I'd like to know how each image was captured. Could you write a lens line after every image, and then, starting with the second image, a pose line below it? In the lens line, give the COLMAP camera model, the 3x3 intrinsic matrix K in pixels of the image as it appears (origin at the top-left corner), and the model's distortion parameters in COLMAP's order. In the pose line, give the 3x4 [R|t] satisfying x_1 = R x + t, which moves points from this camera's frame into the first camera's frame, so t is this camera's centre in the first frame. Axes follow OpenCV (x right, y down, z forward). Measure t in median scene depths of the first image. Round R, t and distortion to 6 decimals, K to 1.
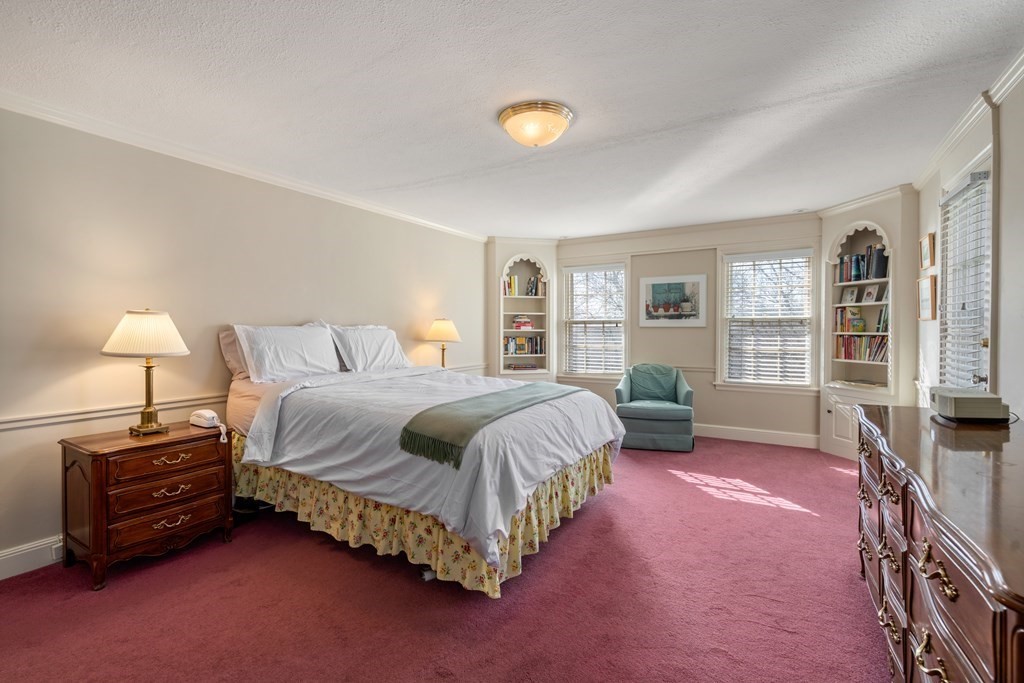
lens RADIAL K [[470.6, 0, 511.8], [0, 470.6, 331.4], [0, 0, 1]] dist [-0.002637, -0.000175]
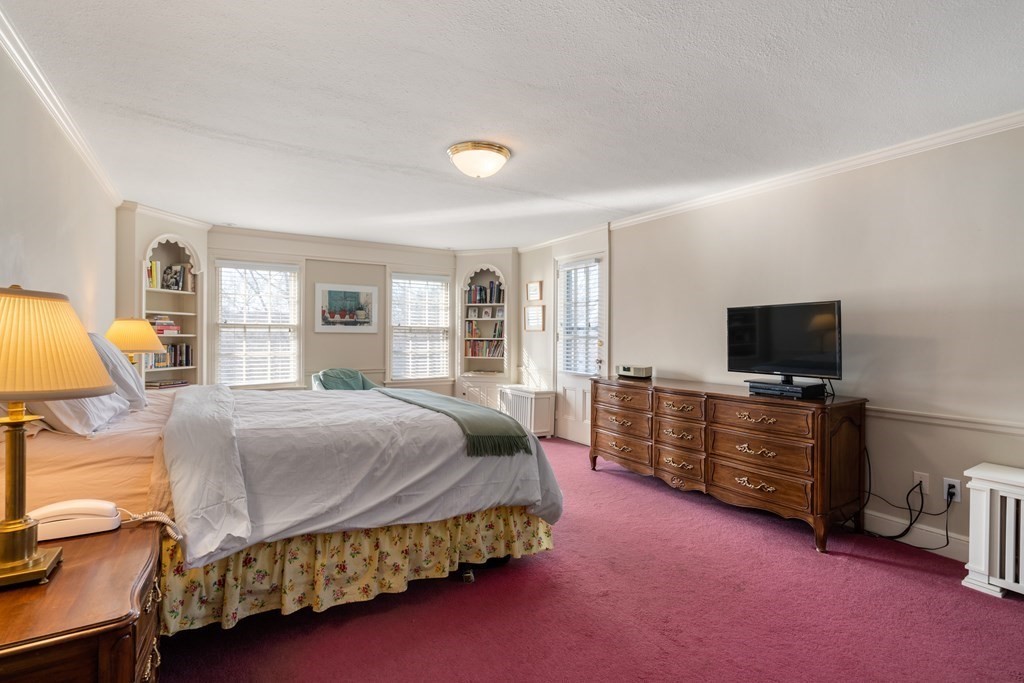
lens RADIAL K [[470.6, 0, 511.8], [0, 470.6, 331.4], [0, 0, 1]] dist [-0.002637, -0.000175]
pose [[0.454570, 0.011374, 0.890638, -0.457455], [-0.002771, 0.999932, -0.011355, -0.001728], [-0.890707, 0.002694, 0.454571, 0.196717]]
